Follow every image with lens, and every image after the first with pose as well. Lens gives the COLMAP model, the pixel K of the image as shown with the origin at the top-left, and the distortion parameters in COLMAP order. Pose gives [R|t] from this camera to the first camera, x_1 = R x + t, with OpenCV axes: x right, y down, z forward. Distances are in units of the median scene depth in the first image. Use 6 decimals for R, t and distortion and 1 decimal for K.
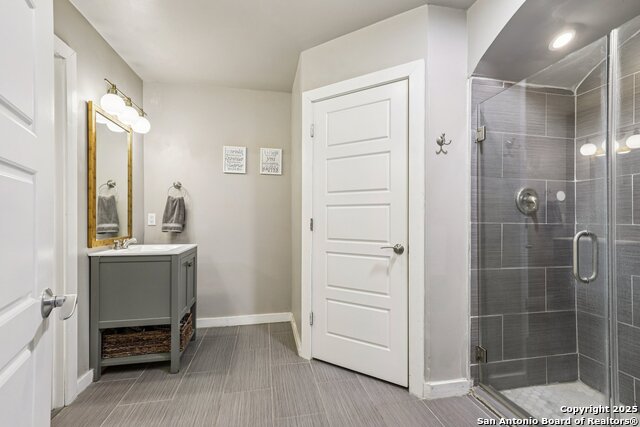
lens RADIAL K [[295.8, 0, 320.5], [0, 295.8, 215.9], [0, 0, 1]] dist [-0.031402, 0.008064]
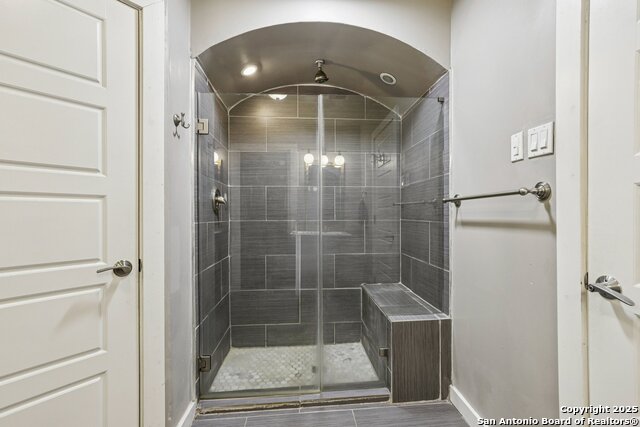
lens RADIAL K [[295.8, 0, 319.9], [0, 295.8, 213.3], [0, 0, 1]] dist [-0.031402, 0.008064]
pose [[0.072158, -0.001217, 0.997392, -0.328220], [-0.006741, 0.999976, 0.001708, -0.009761], [-0.997370, -0.006847, 0.072148, 0.530325]]
